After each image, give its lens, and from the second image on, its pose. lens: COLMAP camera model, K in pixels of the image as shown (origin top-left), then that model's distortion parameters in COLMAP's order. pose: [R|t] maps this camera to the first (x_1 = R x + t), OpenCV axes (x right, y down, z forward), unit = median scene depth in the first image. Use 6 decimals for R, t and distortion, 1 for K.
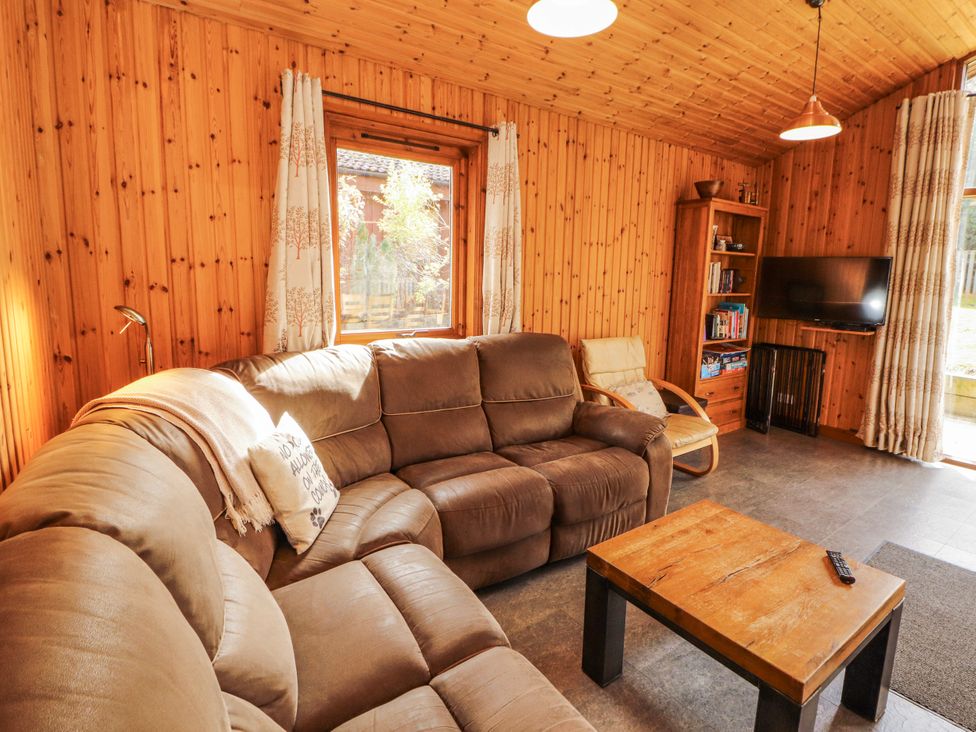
lens RADIAL K [[505.0, 0, 497.8], [0, 505.0, 345.6], [0, 0, 1]] dist [-0.001181, -0.012177]
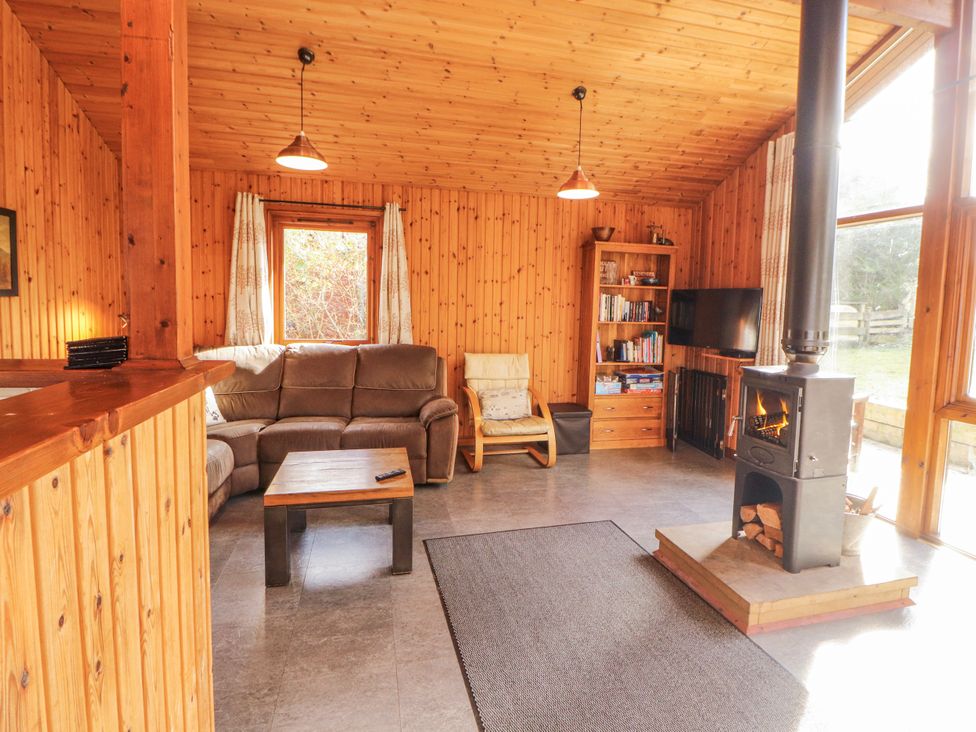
lens RADIAL K [[505.0, 0, 497.2], [0, 505.0, 345.7], [0, 0, 1]] dist [-0.001181, -0.012177]
pose [[0.927164, 0.029974, -0.373454, 0.709035], [-0.056522, 0.996576, -0.060341, 0.042560], [0.370366, 0.077054, 0.925684, -0.191708]]
